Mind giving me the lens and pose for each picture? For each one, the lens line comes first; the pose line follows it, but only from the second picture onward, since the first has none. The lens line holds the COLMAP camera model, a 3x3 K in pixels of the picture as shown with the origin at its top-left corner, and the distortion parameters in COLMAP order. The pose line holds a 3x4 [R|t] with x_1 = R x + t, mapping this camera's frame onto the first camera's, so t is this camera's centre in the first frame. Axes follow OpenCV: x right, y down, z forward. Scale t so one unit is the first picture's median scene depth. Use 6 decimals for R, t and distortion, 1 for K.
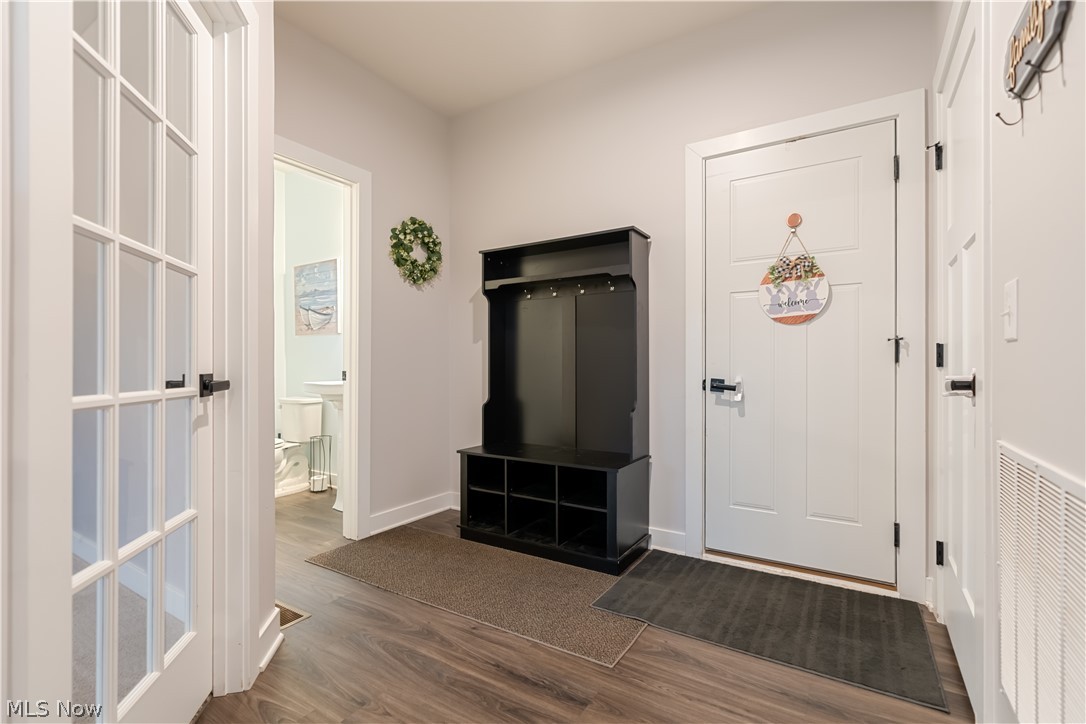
lens RADIAL K [[498.2, 0, 540.6], [0, 498.2, 363.2], [0, 0, 1]] dist [-0.005218, 0.002279]
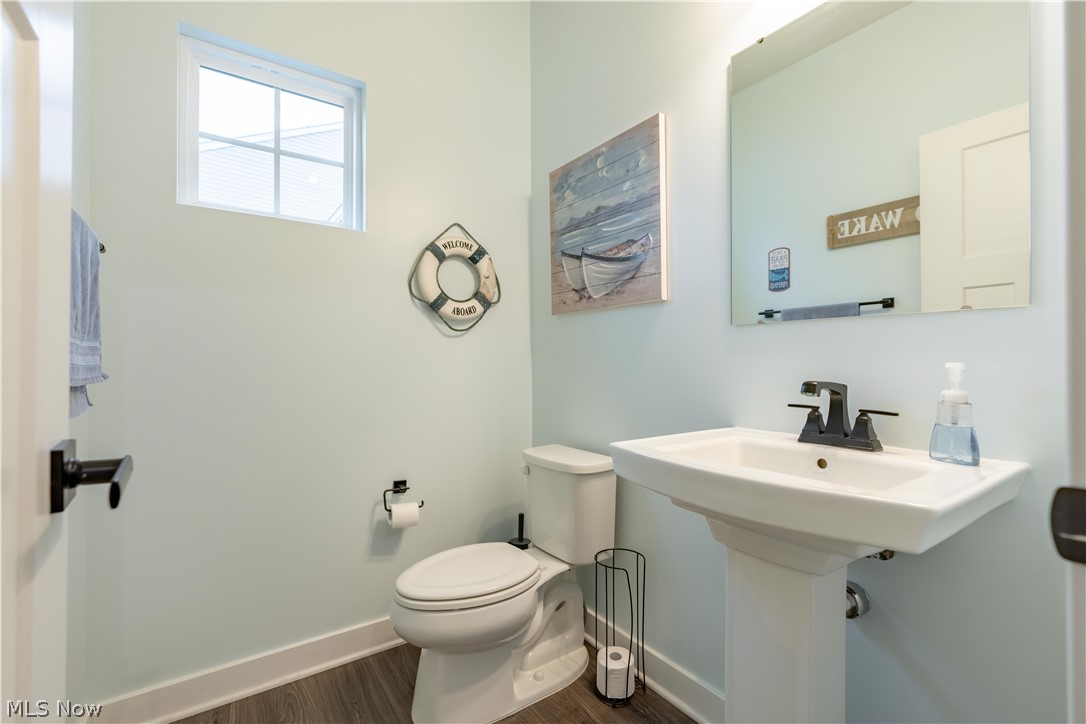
lens RADIAL K [[498.2, 0, 544.9], [0, 498.2, 360.9], [0, 0, 1]] dist [-0.005218, 0.002279]
pose [[0.923496, -0.000497, -0.383608, -0.326326], [-0.000880, 0.999994, -0.003415, -0.010555], [0.383608, 0.003491, 0.923490, 0.573779]]
